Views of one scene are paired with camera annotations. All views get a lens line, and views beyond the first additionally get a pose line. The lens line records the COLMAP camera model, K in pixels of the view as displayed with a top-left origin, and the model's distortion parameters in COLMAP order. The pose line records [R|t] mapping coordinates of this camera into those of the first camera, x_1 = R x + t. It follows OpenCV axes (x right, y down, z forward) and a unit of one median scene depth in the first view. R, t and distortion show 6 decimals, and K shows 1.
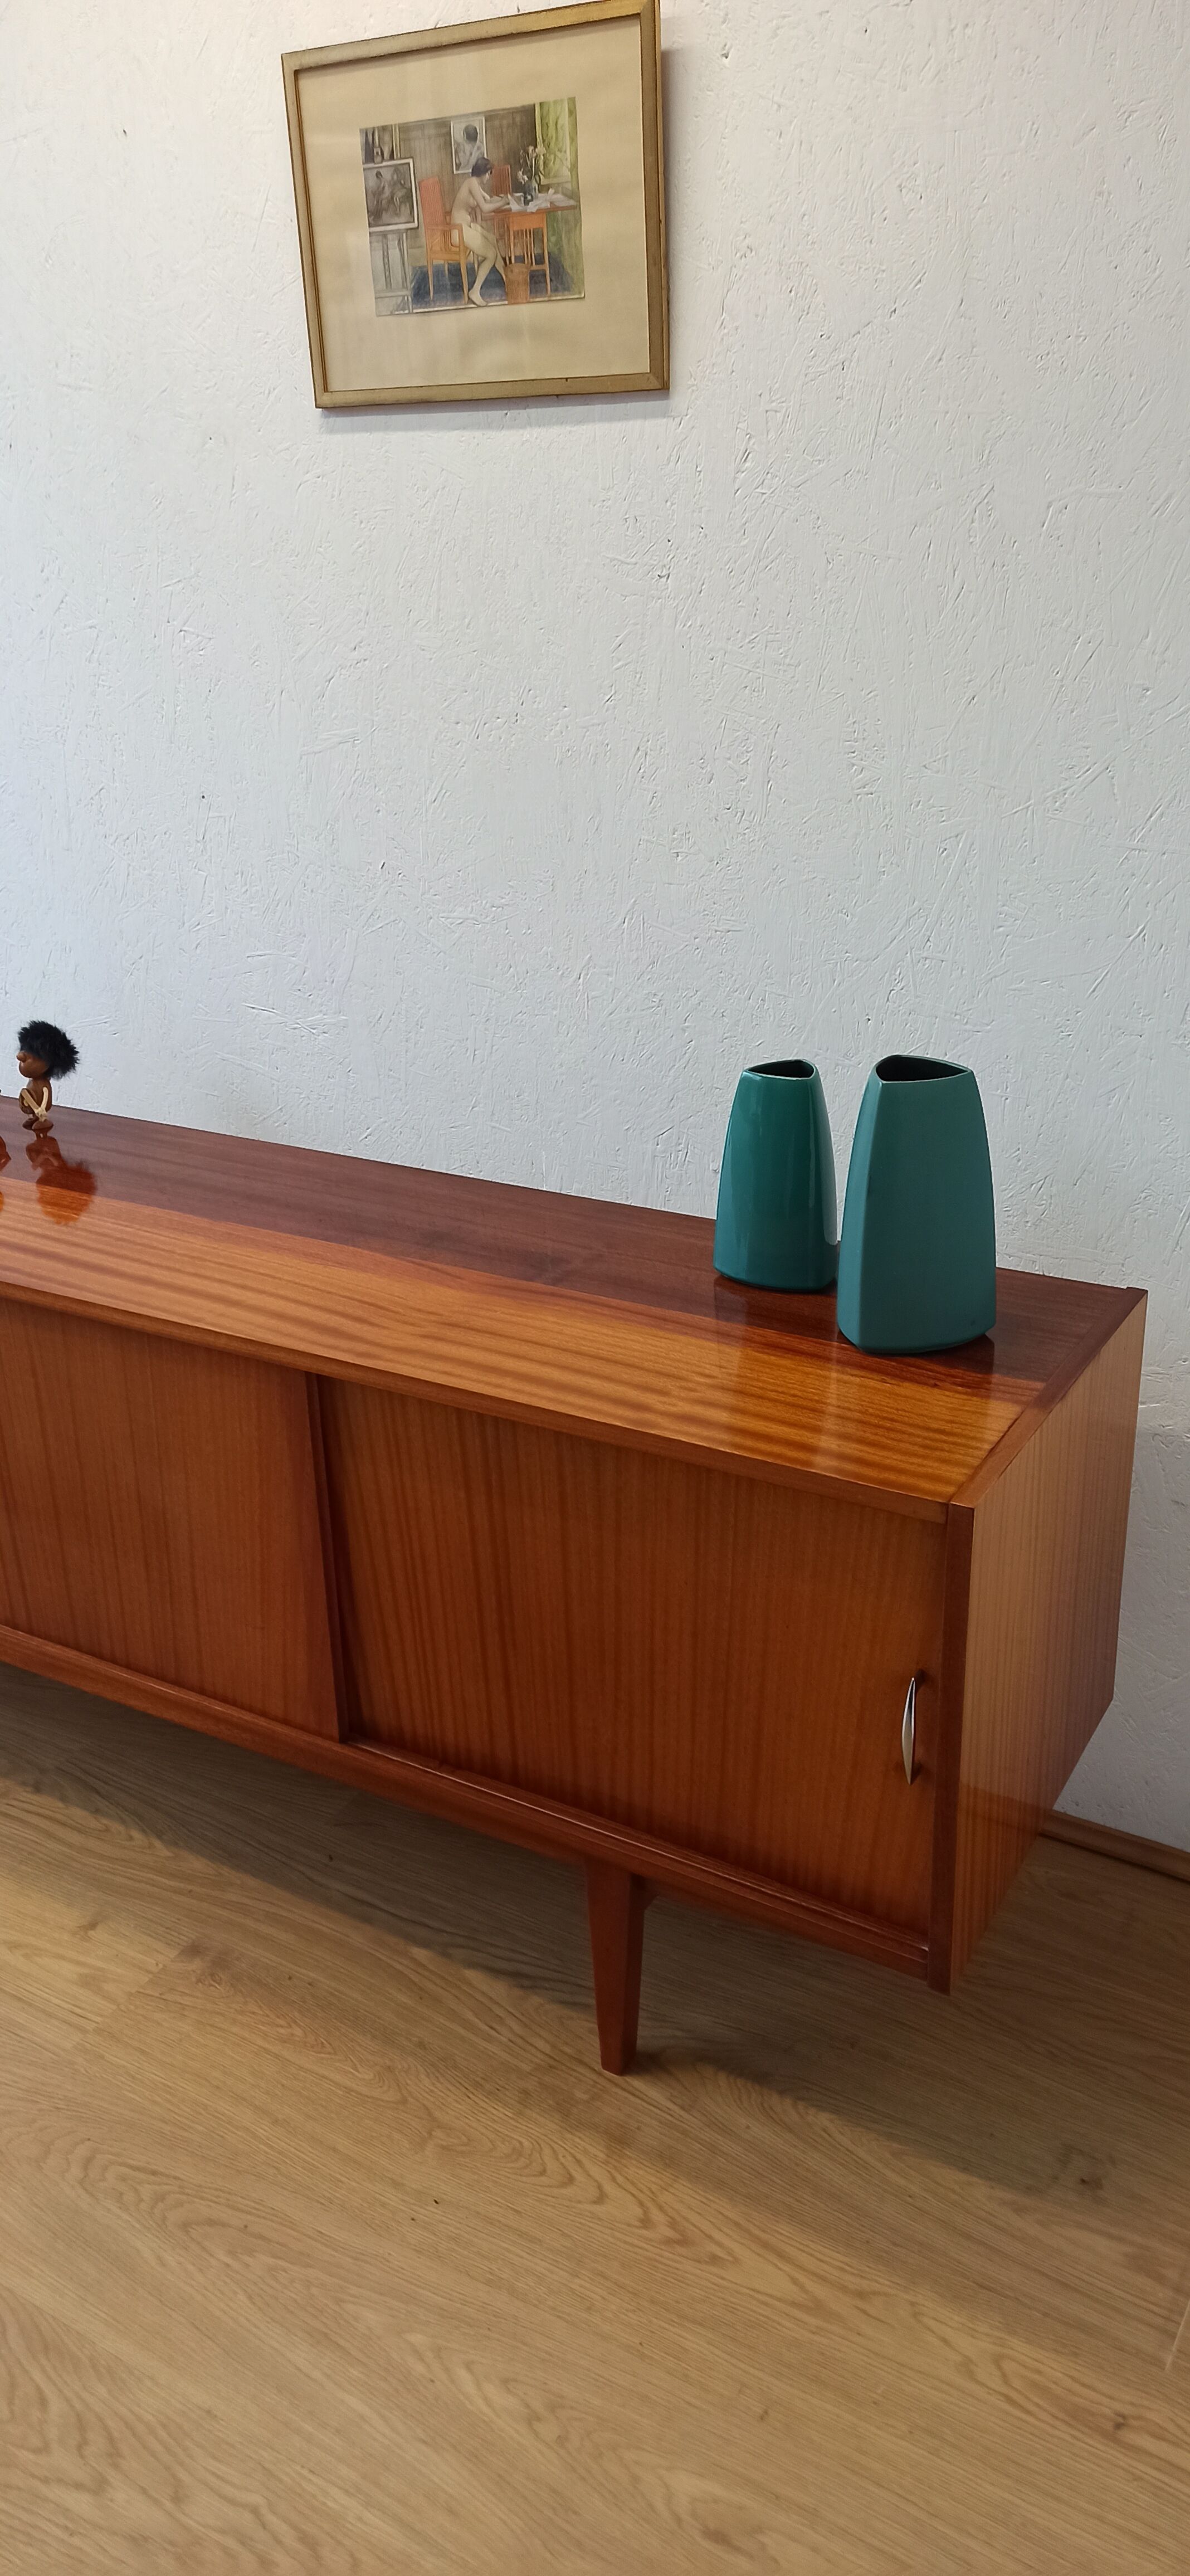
lens RADIAL K [[1896.1, 0, 587.2], [0, 1896.1, 1292.0], [0, 0, 1]] dist [0.072508, -0.078303]
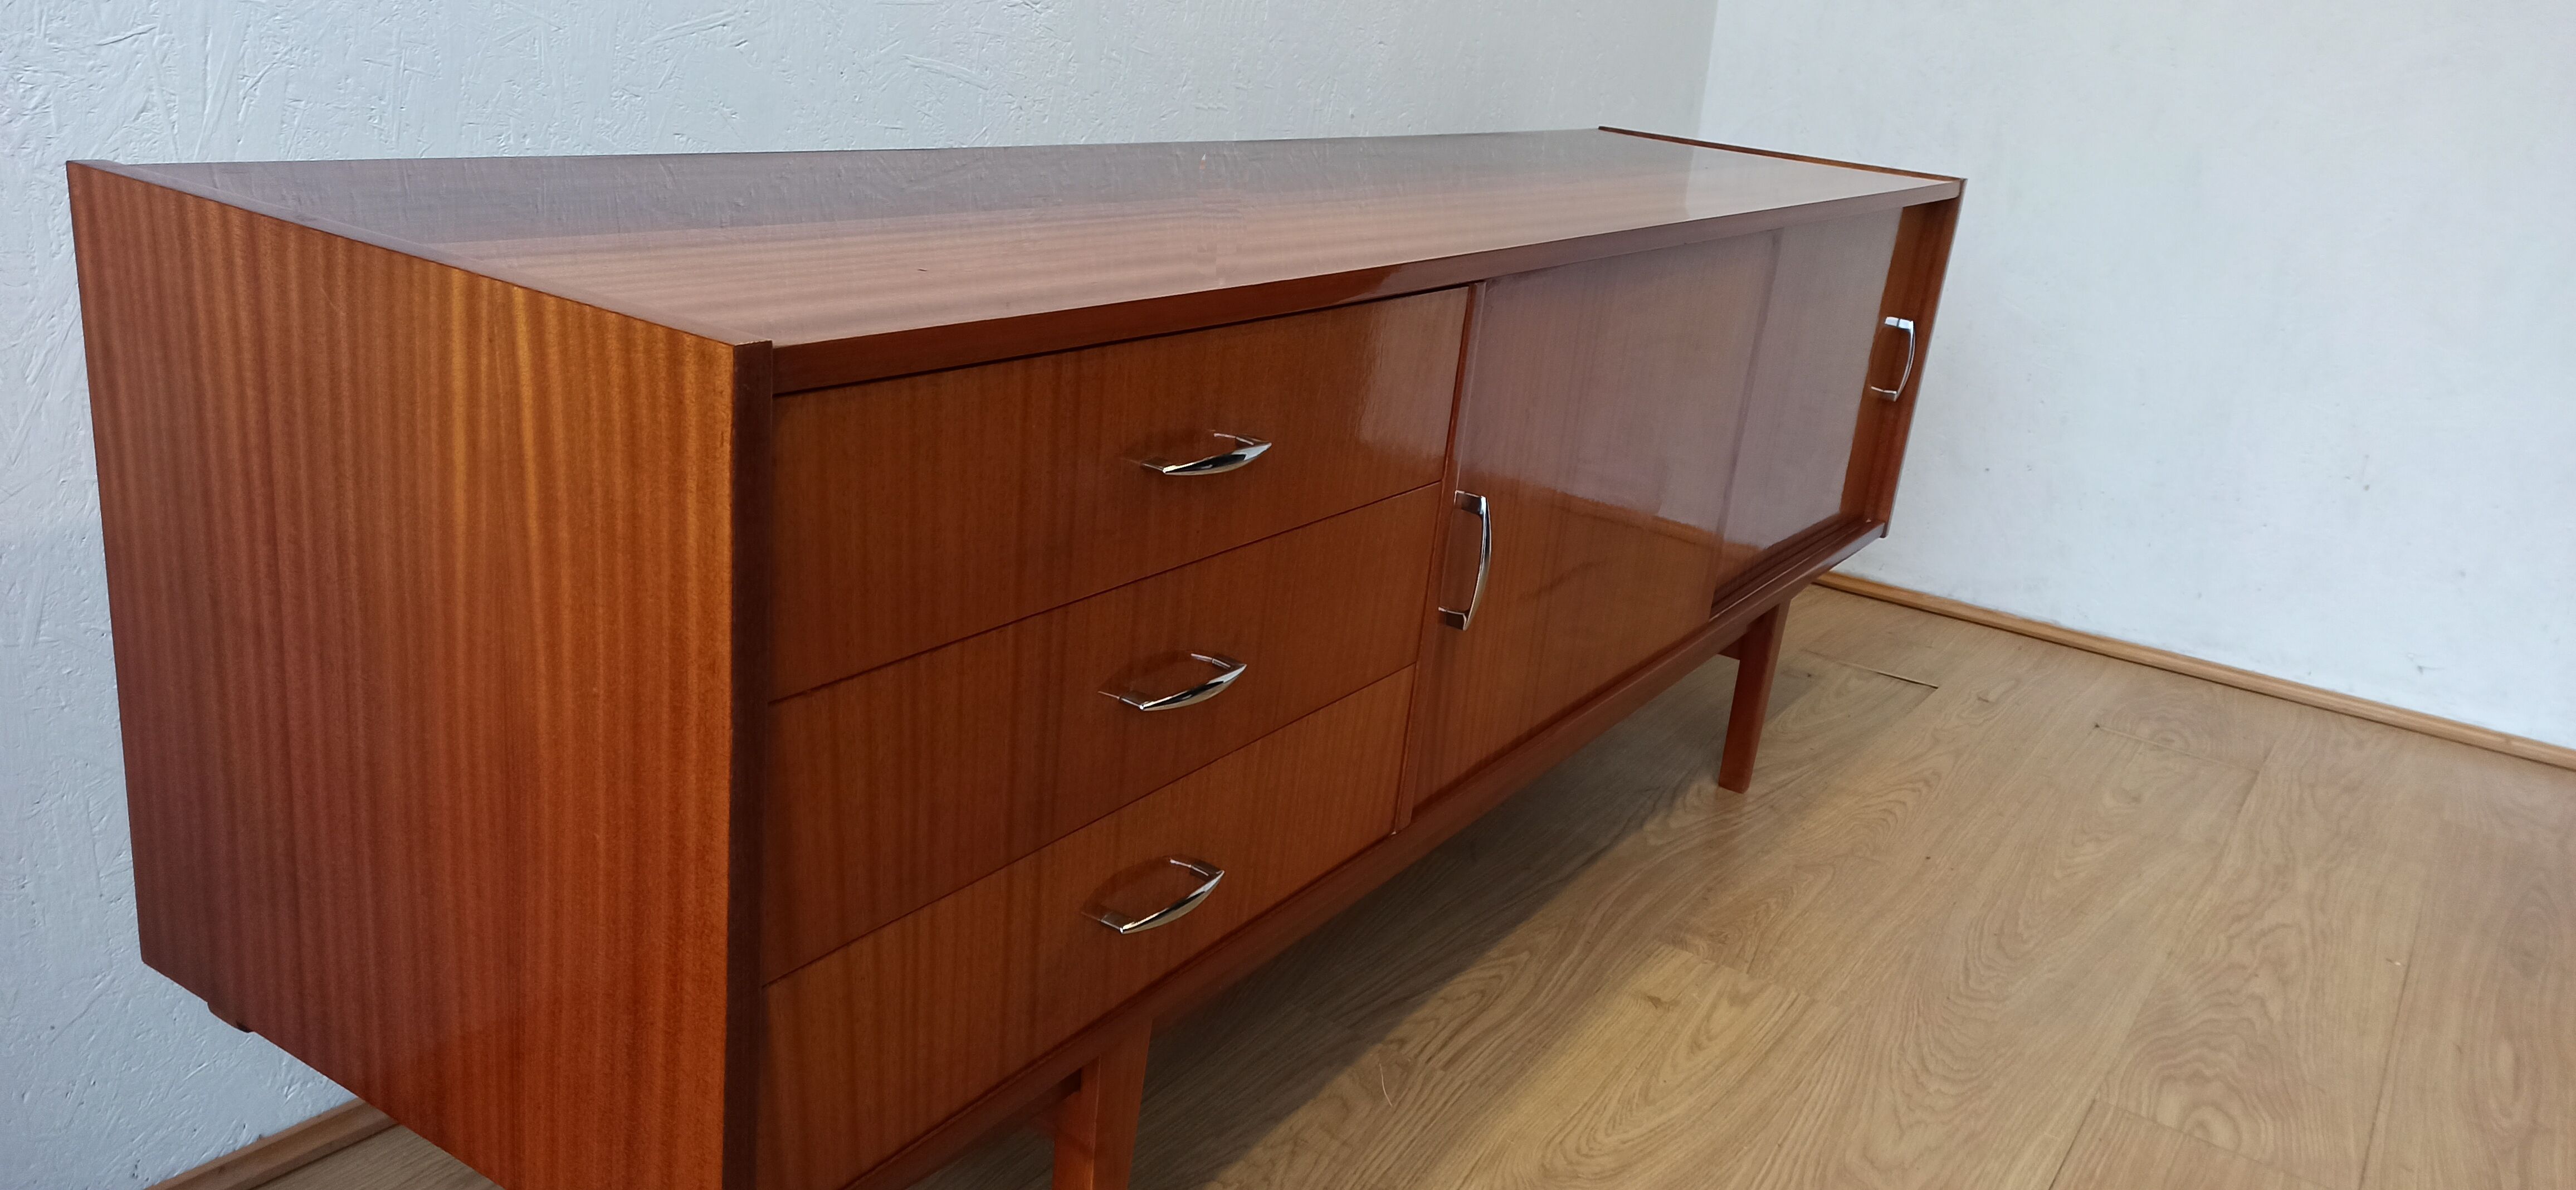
lens RADIAL K [[1896.1, 0, 1319.6], [0, 1896.1, 583.4], [0, 0, 1]] dist [0.072508, -0.078303]
pose [[0.040370, -0.291003, 0.955870, -1.137875], [0.279459, 0.921759, 0.268816, -0.122485], [-0.959308, 0.256275, 0.118535, 1.102047]]
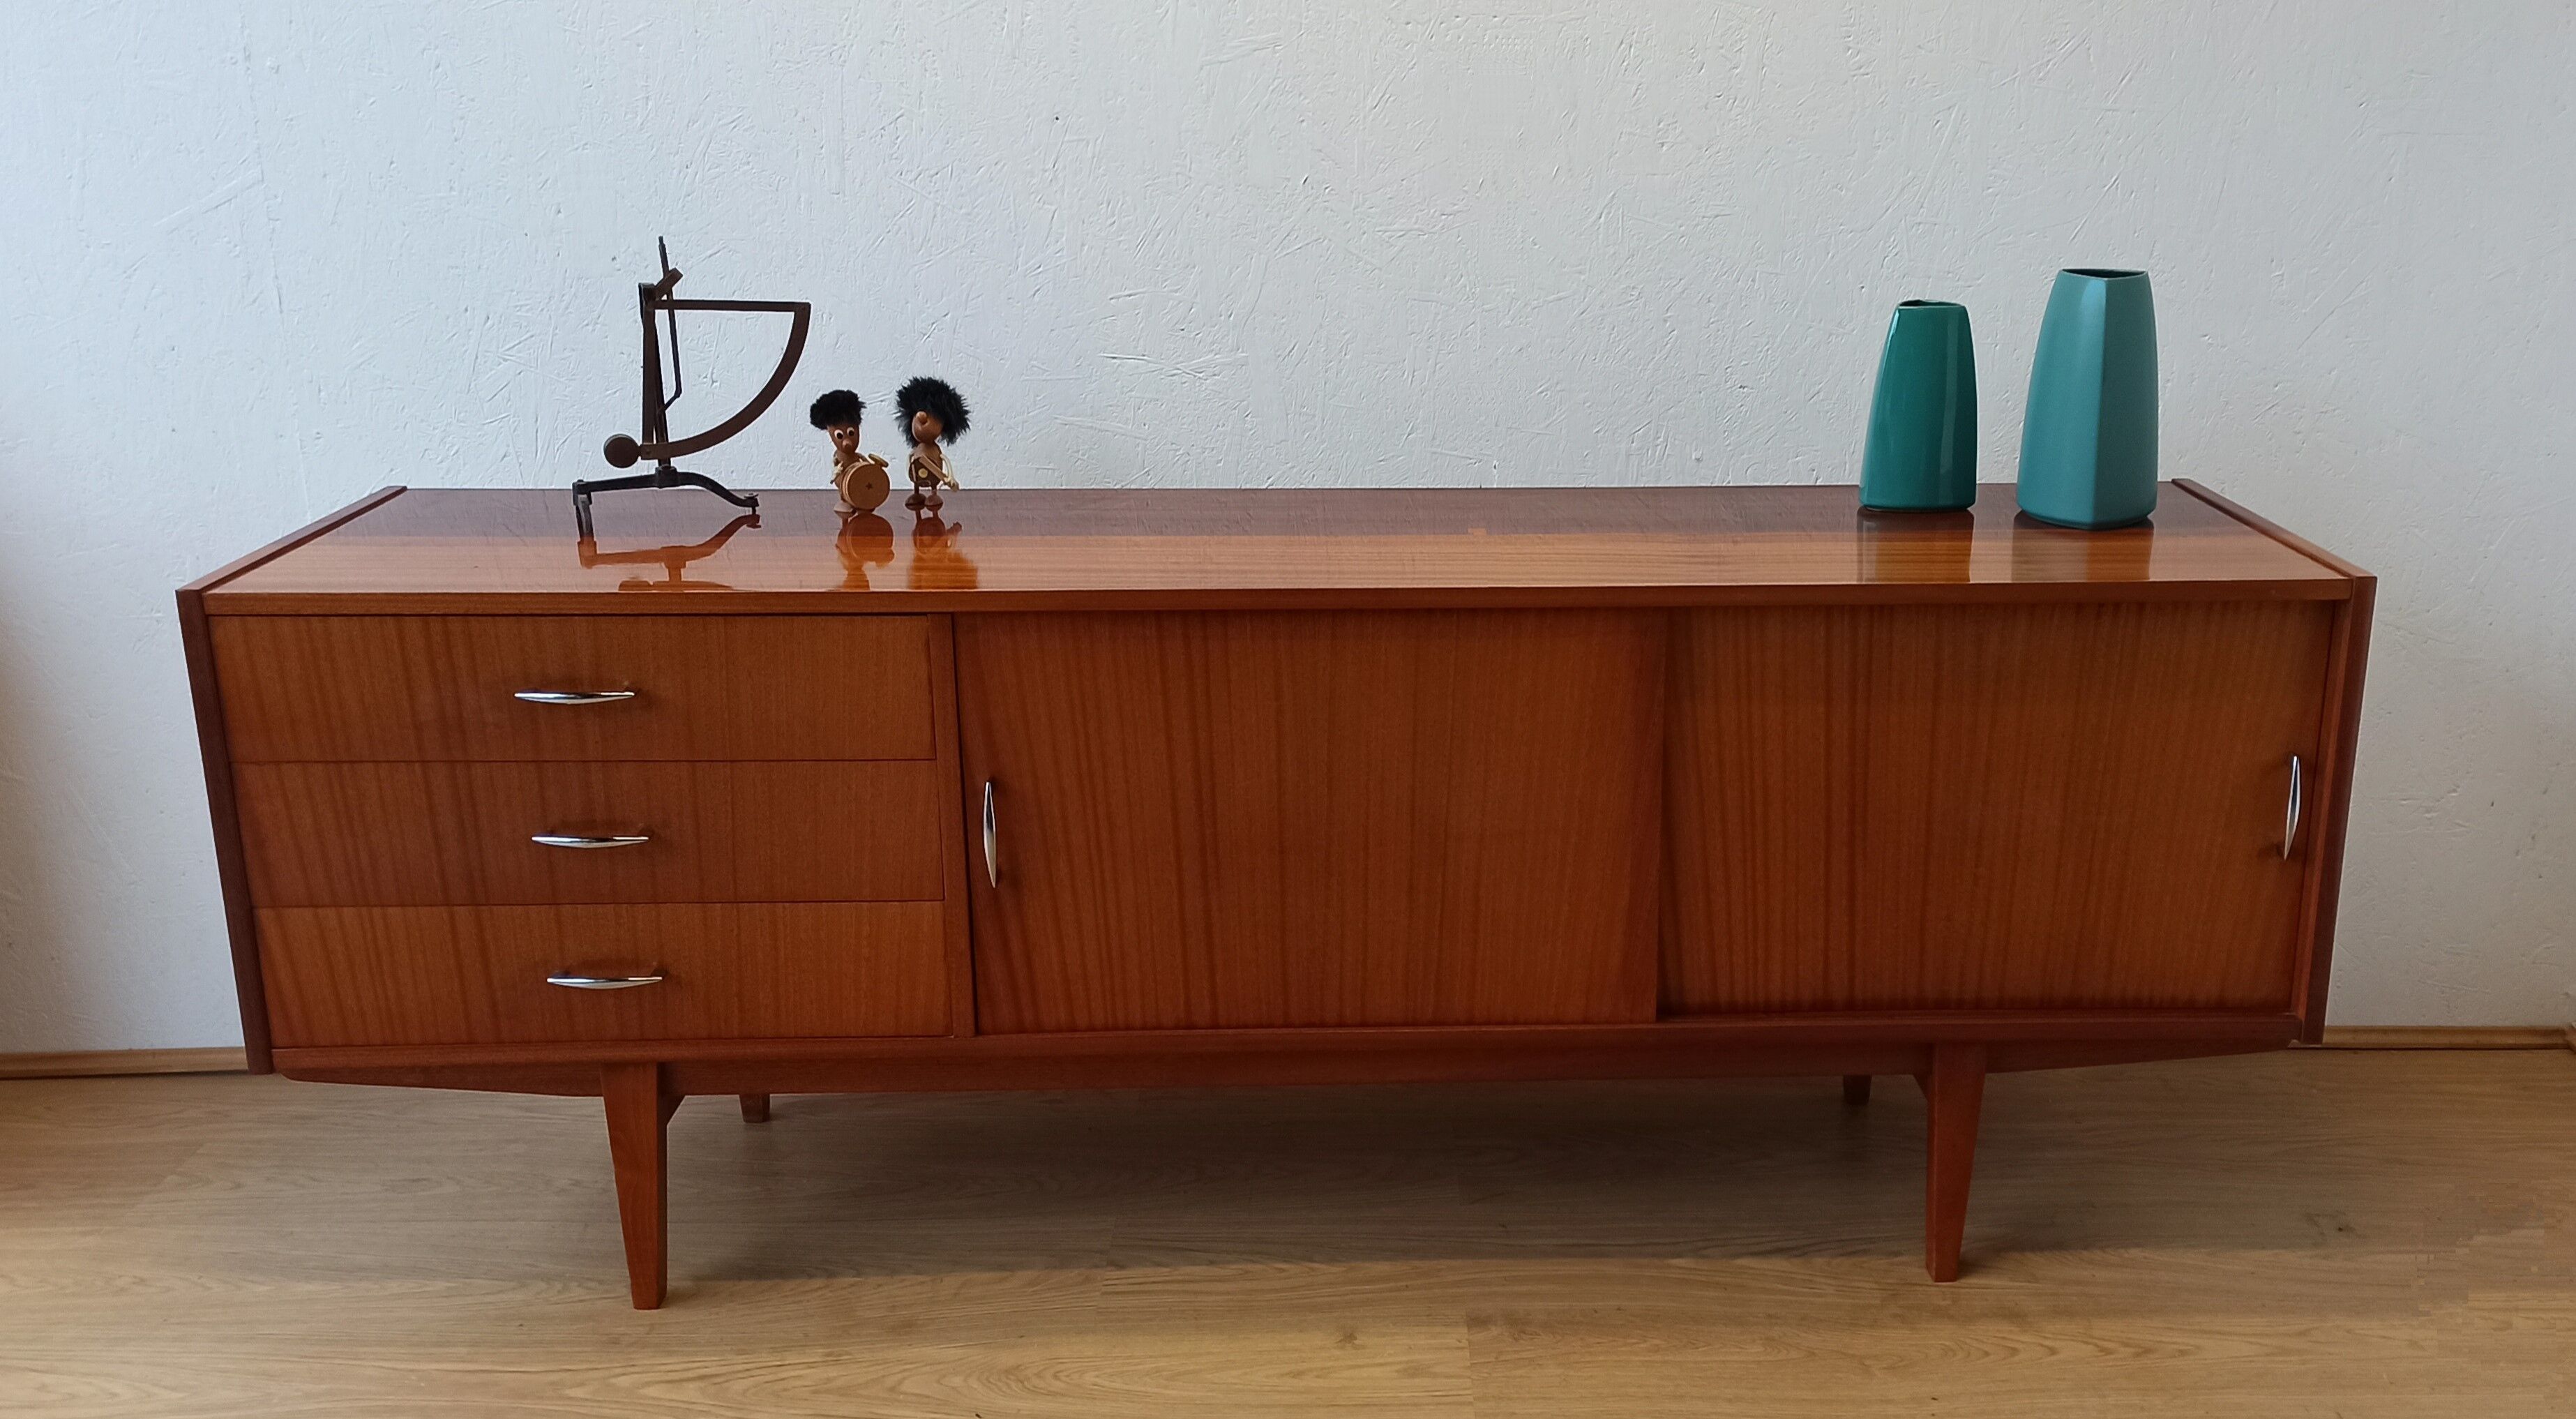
lens RADIAL K [[2381.6, 0, 1434.5], [0, 2381.6, 735.8], [0, 0, 1]] dist [0.088804, -0.122420]
pose [[0.841457, -0.132577, 0.523807, -0.852219], [0.184241, 0.981733, -0.047491, 0.133384], [-0.507942, 0.136468, 0.850512, 0.010756]]
